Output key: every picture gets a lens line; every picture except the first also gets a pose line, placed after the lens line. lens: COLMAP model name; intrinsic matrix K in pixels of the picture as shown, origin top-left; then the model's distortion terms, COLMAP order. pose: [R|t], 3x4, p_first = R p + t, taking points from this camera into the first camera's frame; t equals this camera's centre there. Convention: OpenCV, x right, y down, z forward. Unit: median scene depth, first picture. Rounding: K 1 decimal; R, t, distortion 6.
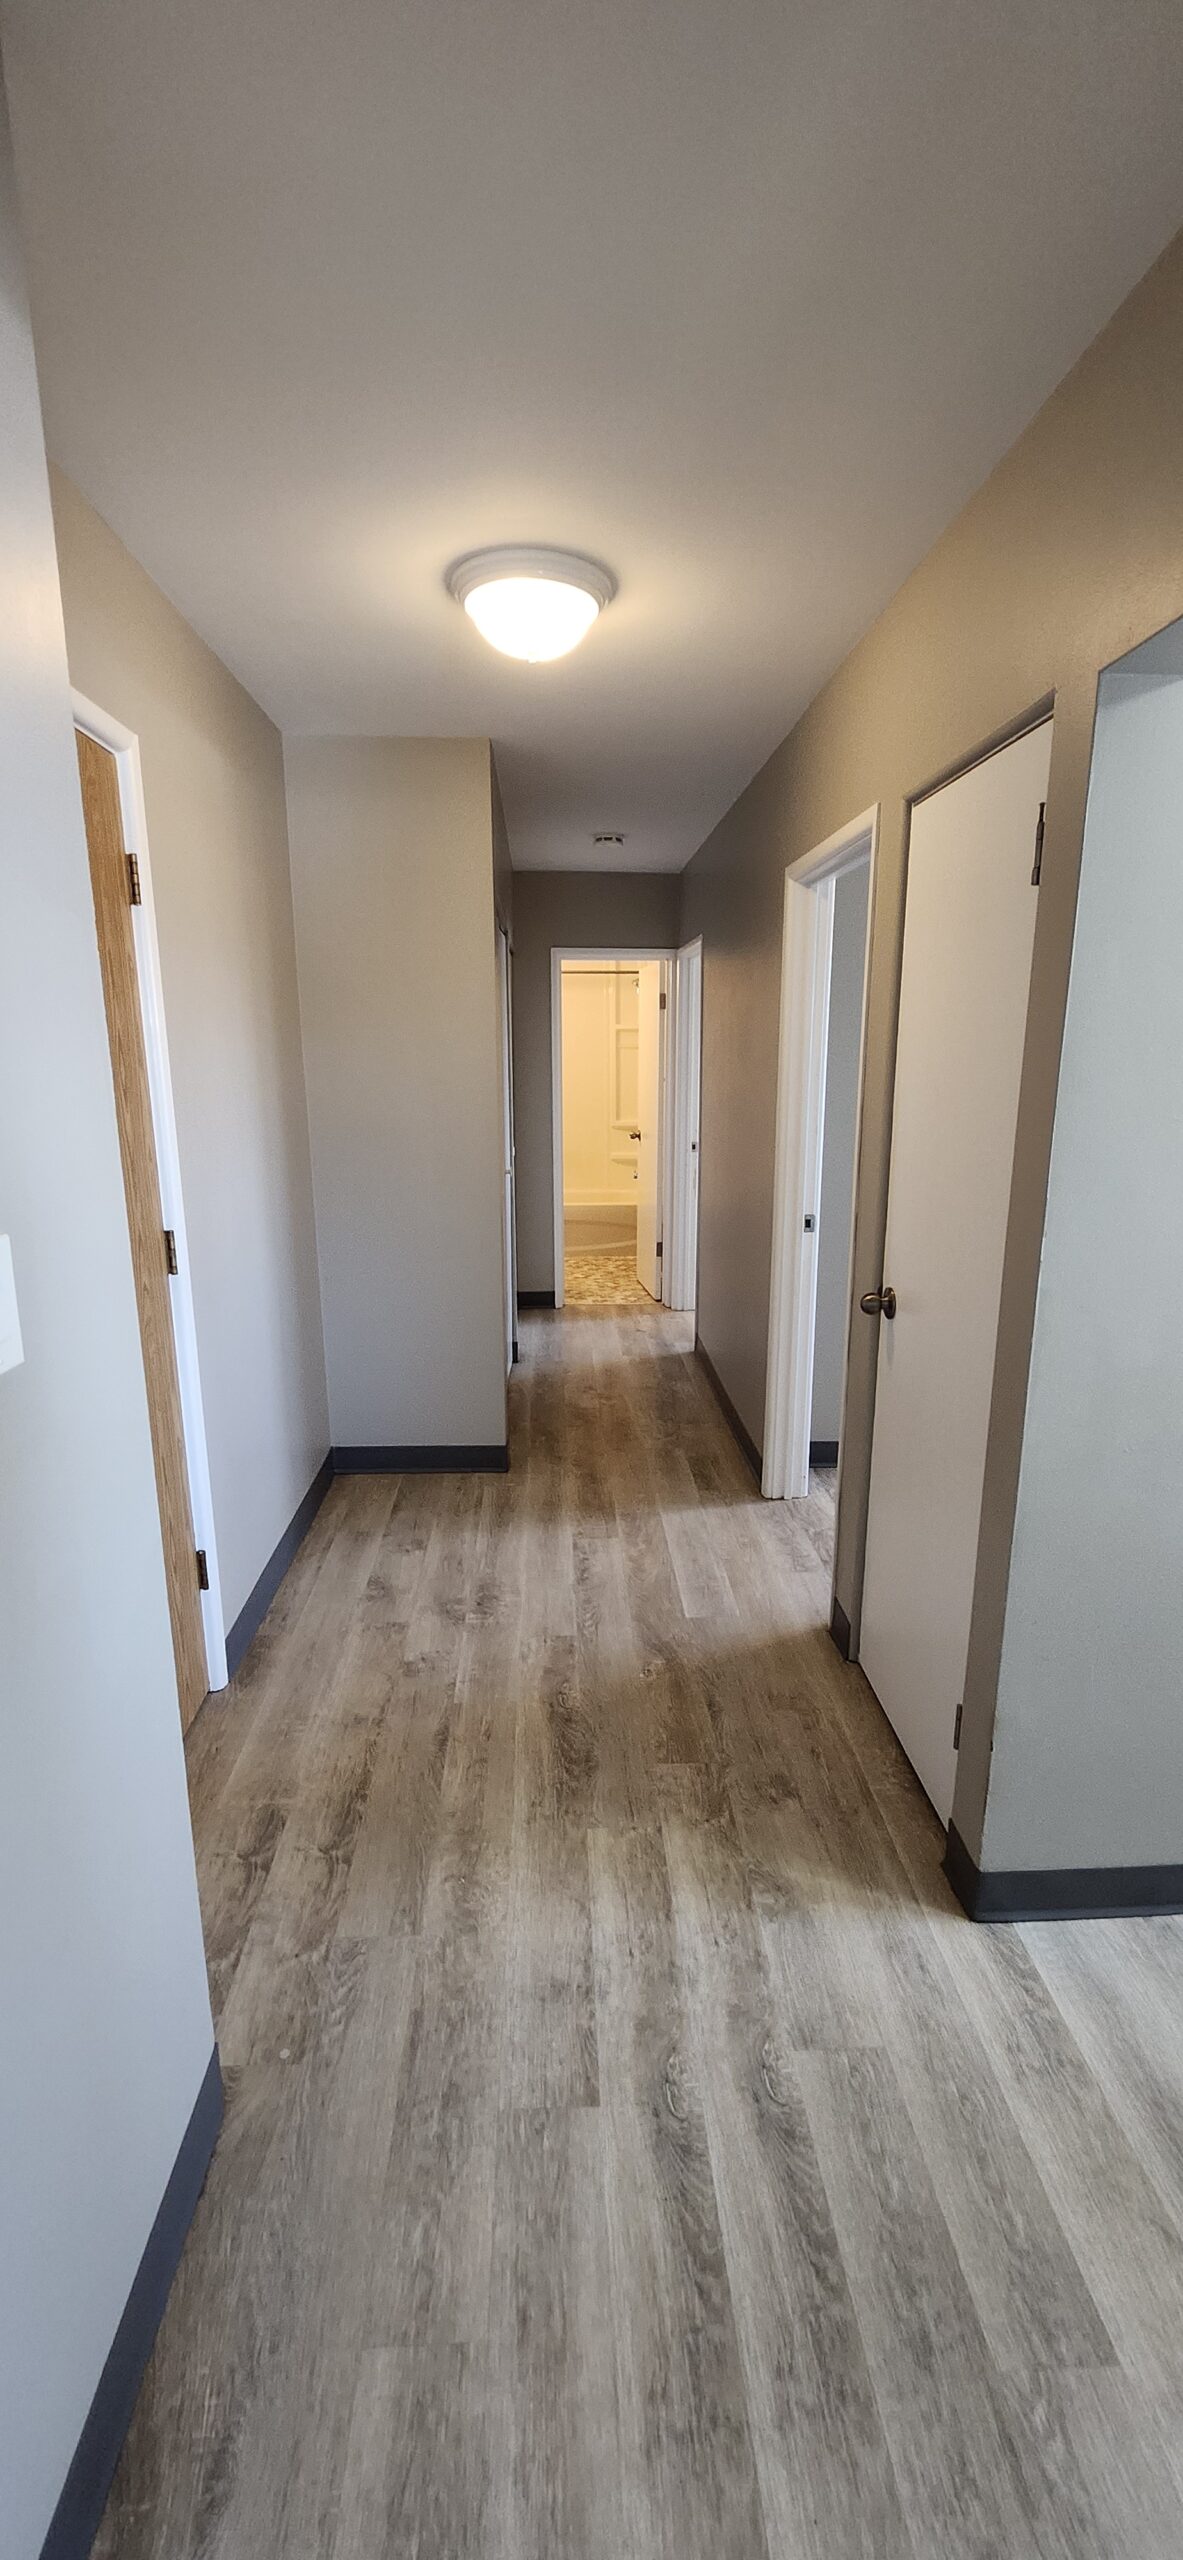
lens RADIAL K [[1008.0, 0, 591.5], [0, 1008.0, 1280.0], [0, 0, 1]] dist [0.000938, 0.000085]
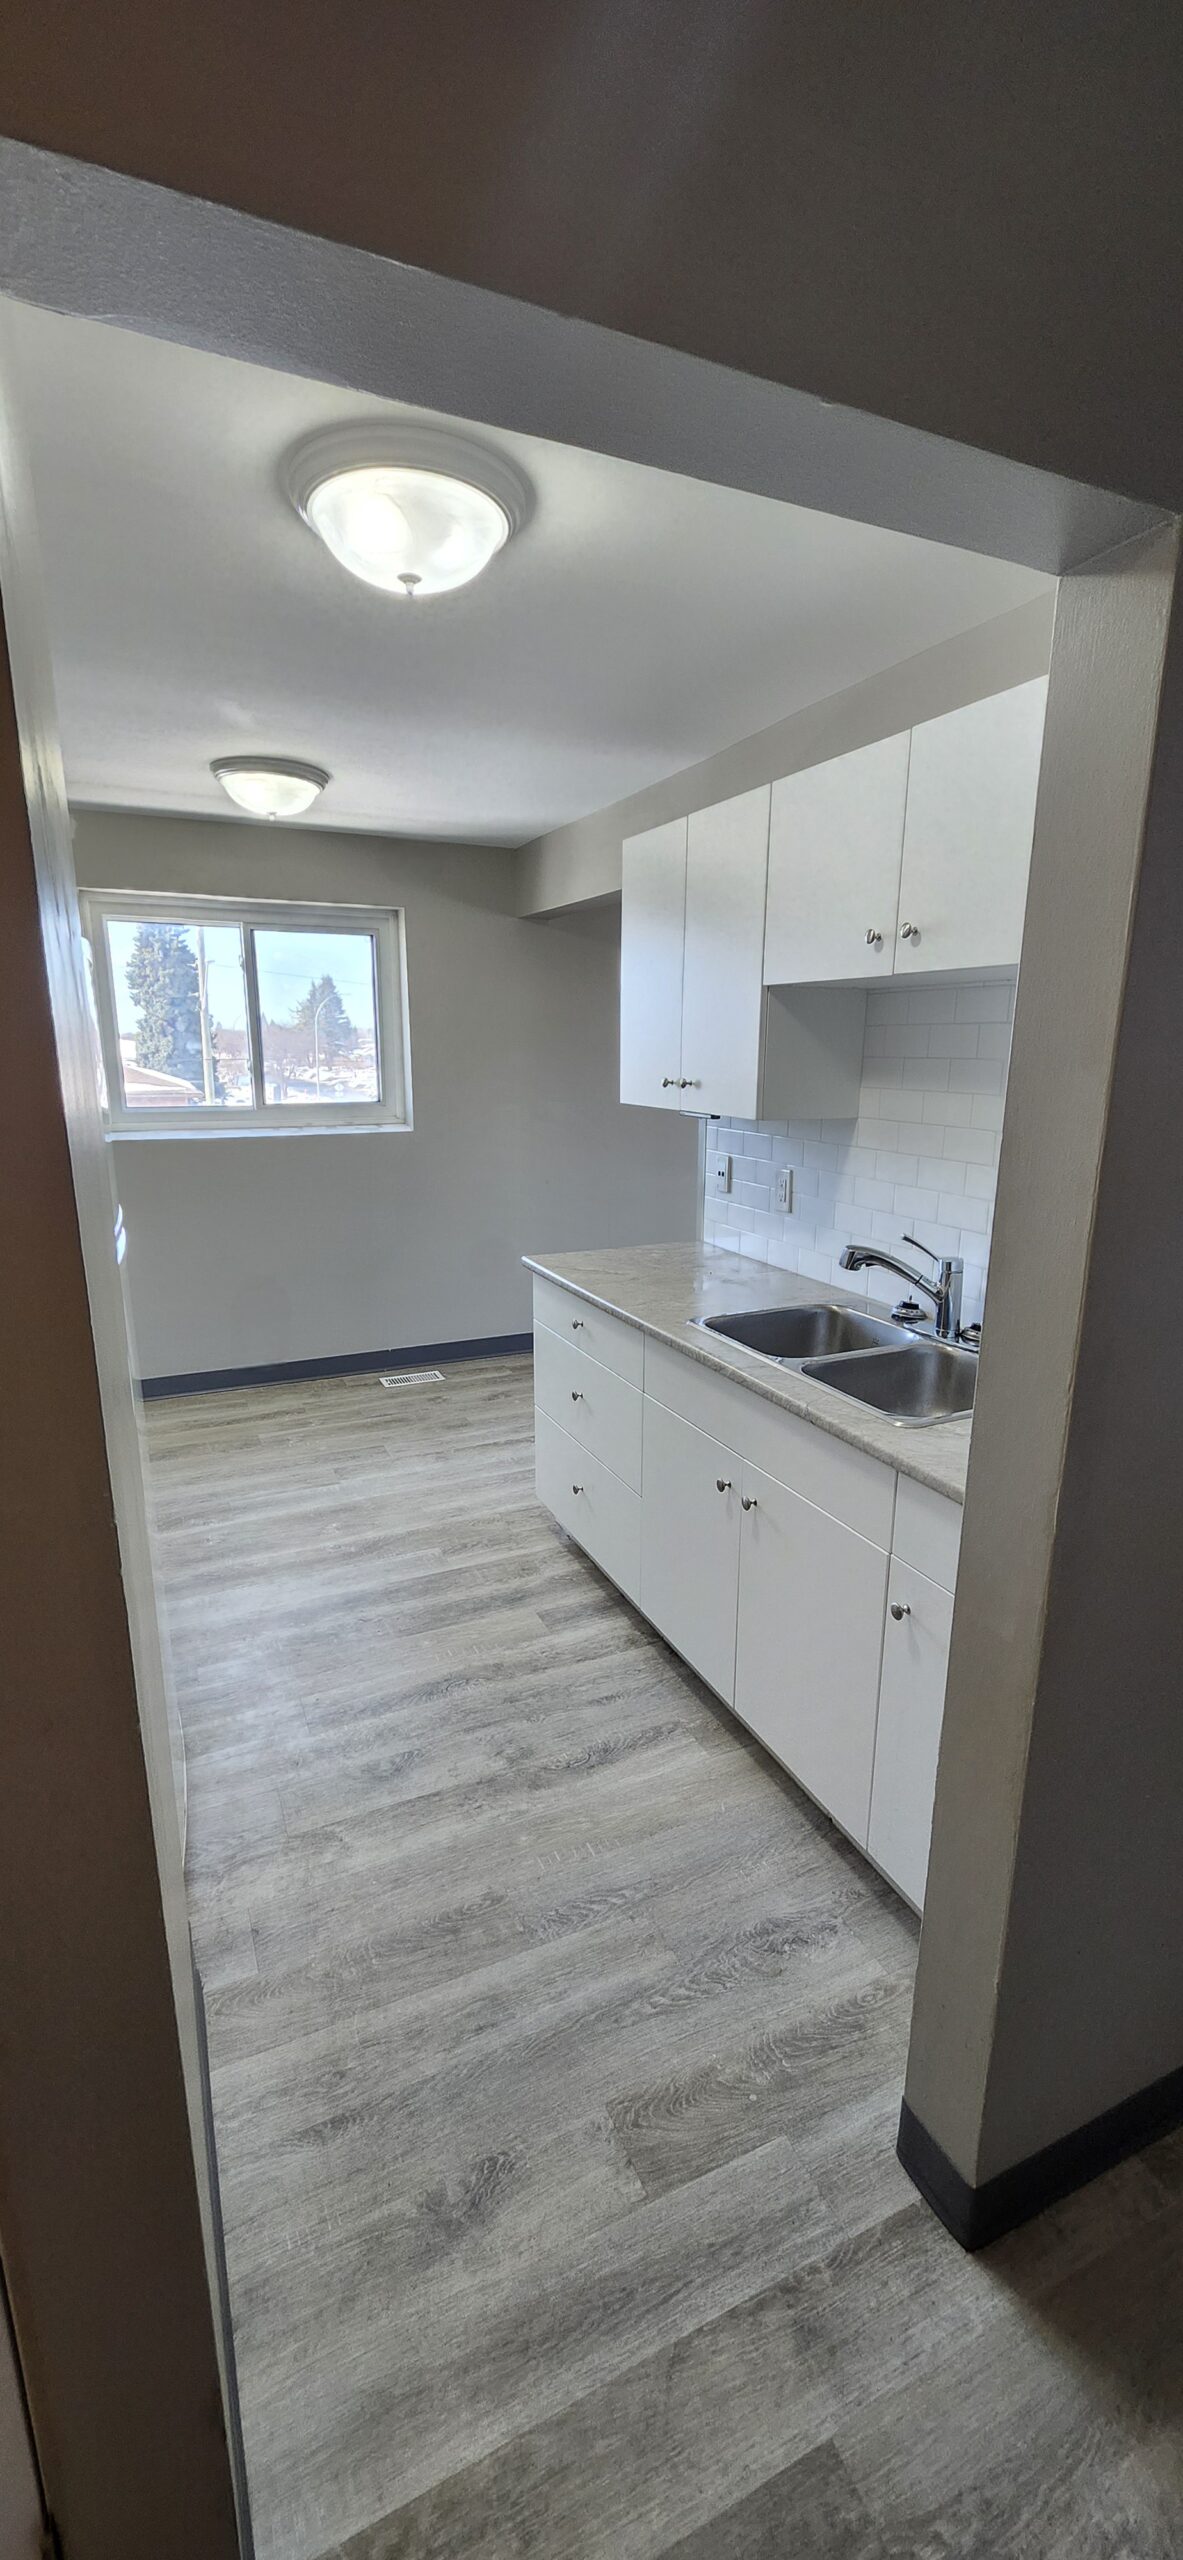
lens RADIAL K [[1008.0, 0, 591.5], [0, 1008.0, 1280.0], [0, 0, 1]] dist [0.000938, 0.000085]
pose [[-0.376073, -0.206667, 0.903249, -0.018329], [0.210355, 0.930315, 0.300442, -0.175095], [-0.902397, 0.302991, -0.306393, 0.708214]]
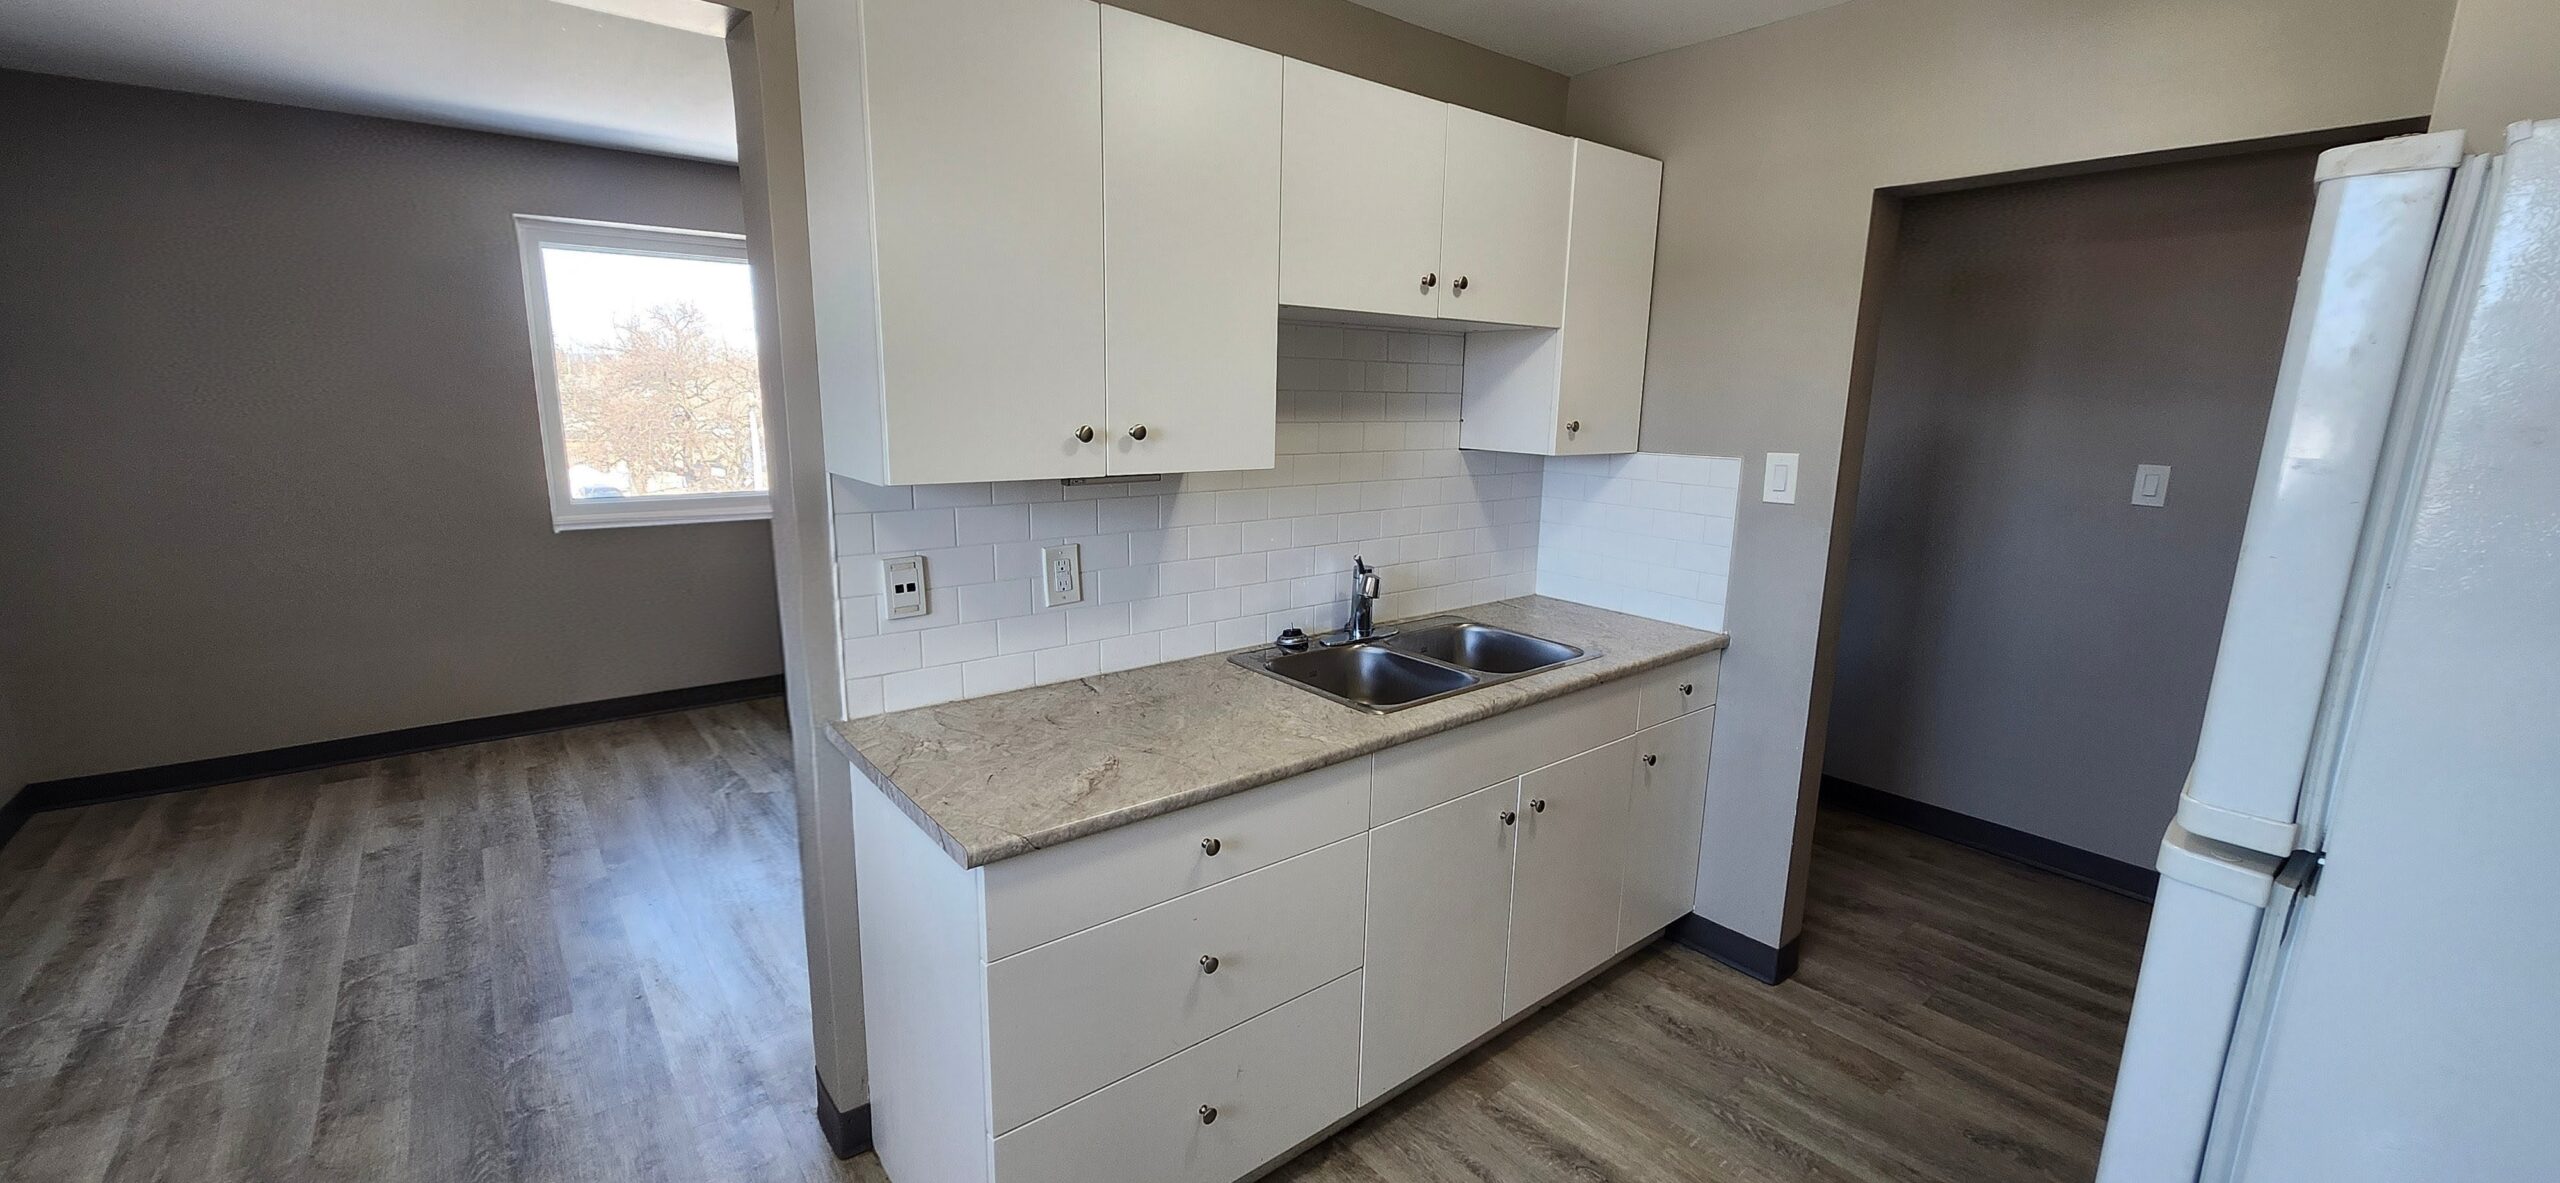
lens RADIAL K [[1008.0, 0, 1280.0], [0, 1008.0, 591.5], [0, 0, 1]] dist [0.000938, 0.000085]
pose [[-0.801845, 0.107031, -0.587868, 1.696247], [-0.150248, 0.916103, 0.371728, -0.204660], [0.578334, 0.386394, -0.718491, 0.860096]]
